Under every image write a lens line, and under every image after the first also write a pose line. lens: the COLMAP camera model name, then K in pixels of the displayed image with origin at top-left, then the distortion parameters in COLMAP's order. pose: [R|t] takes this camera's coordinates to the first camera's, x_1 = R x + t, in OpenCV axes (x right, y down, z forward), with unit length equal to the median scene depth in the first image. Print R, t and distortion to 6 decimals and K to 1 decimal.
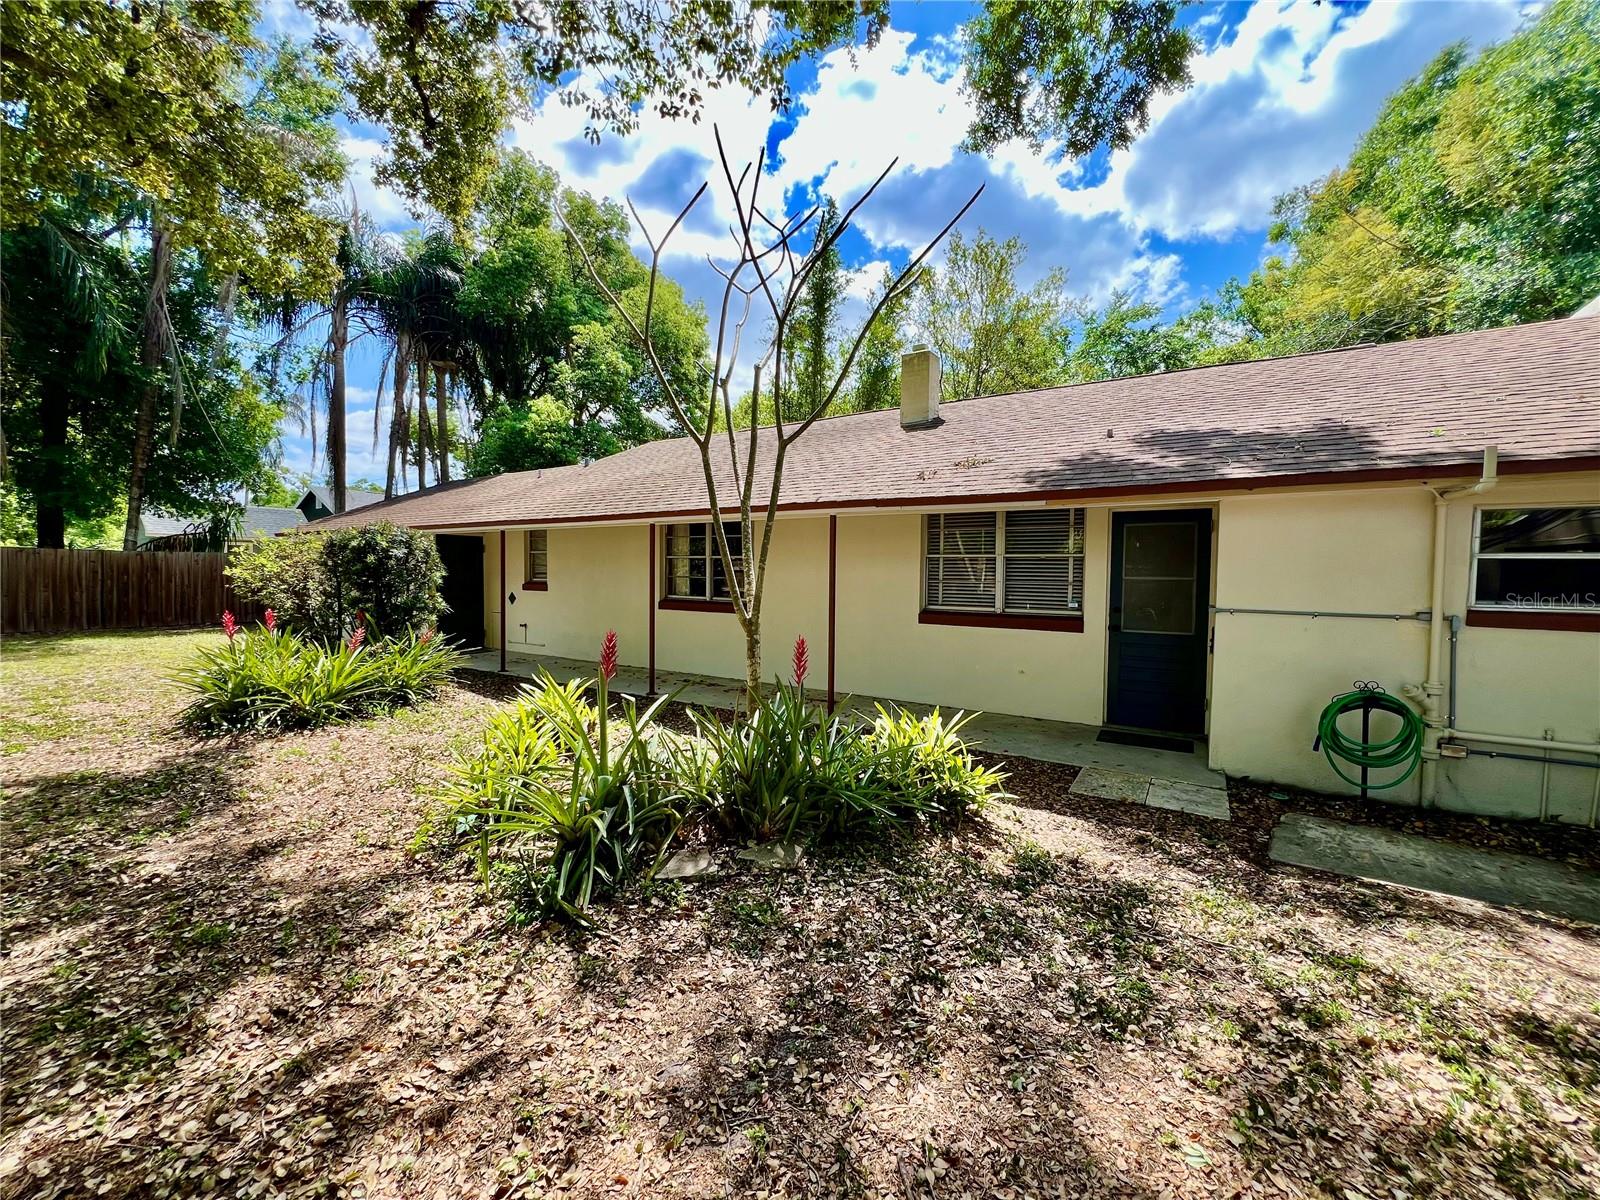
lens RADIAL K [[638.4, 0, 796.1], [0, 638.4, 597.6], [0, 0, 1]] dist [-0.000427, 0.000134]
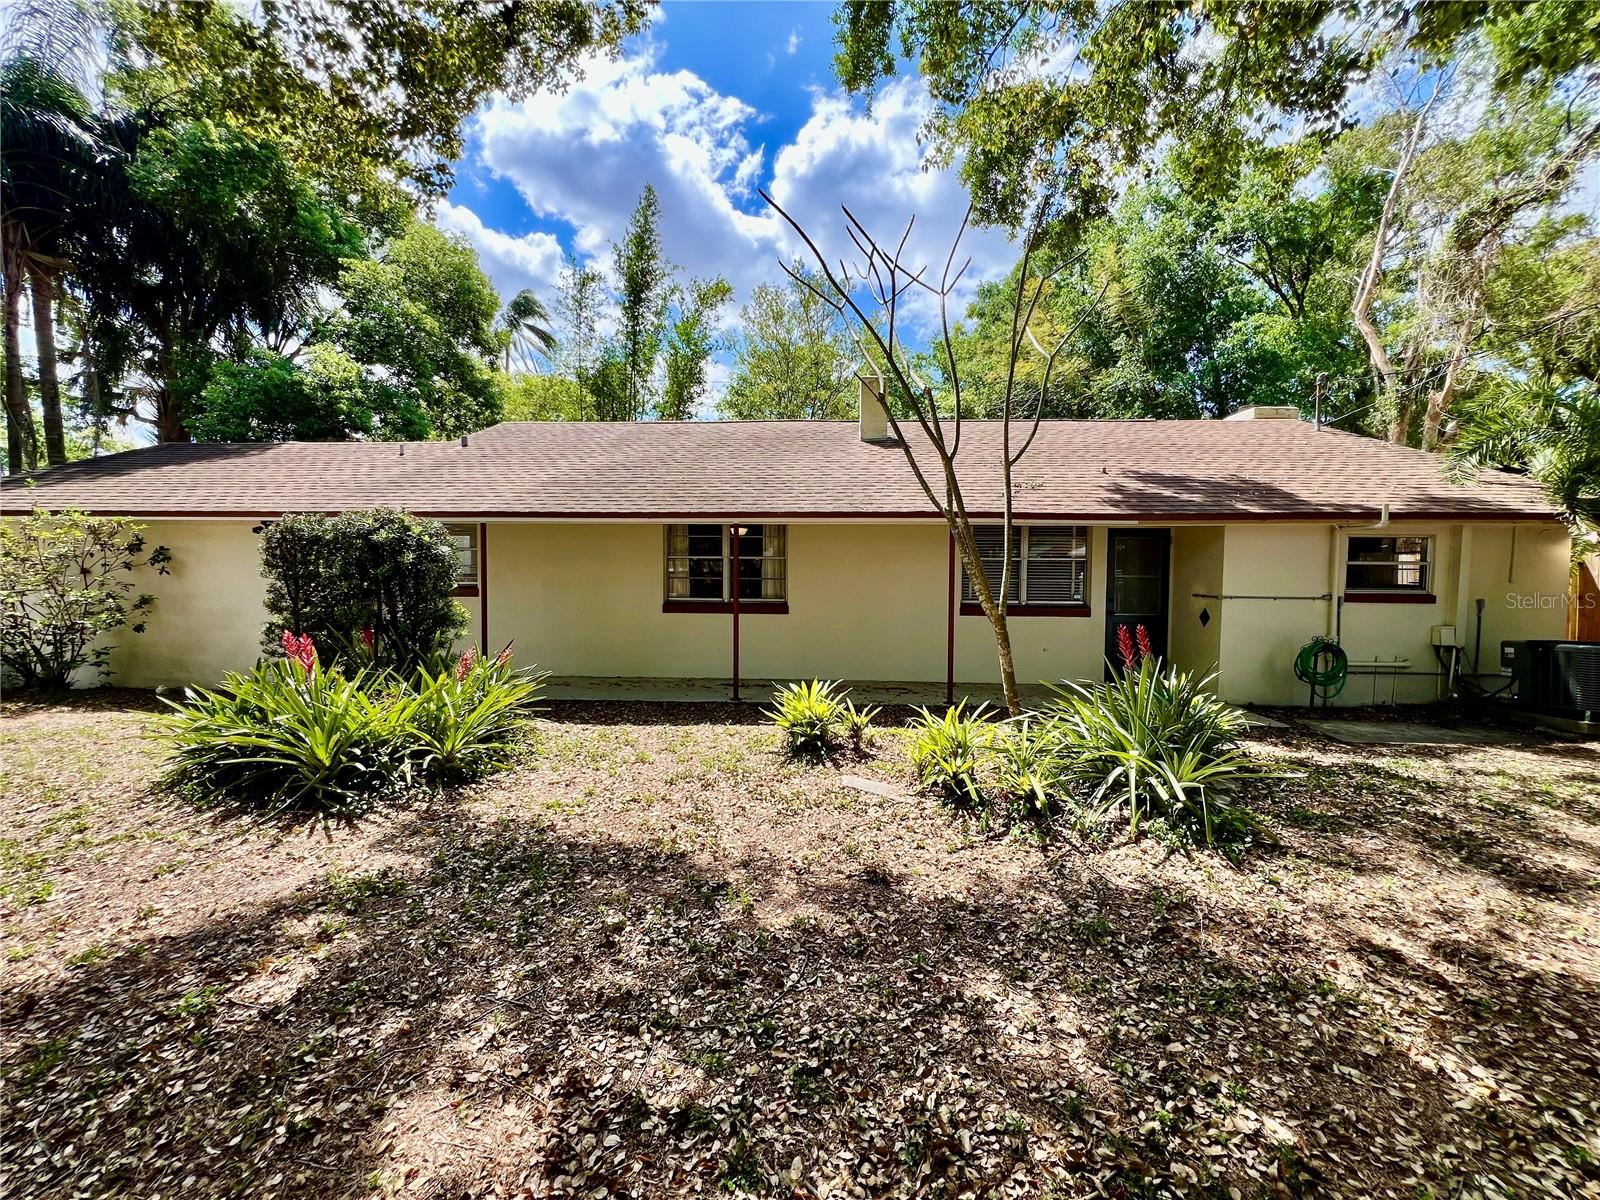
lens RADIAL K [[638.4, 0, 796.1], [0, 638.4, 597.6], [0, 0, 1]] dist [-0.000427, 0.000134]
pose [[0.867211, -0.032724, 0.496865, -1.019010], [0.026565, 0.999458, 0.019459, -0.038216], [-0.497232, -0.003676, 0.867610, 0.174853]]
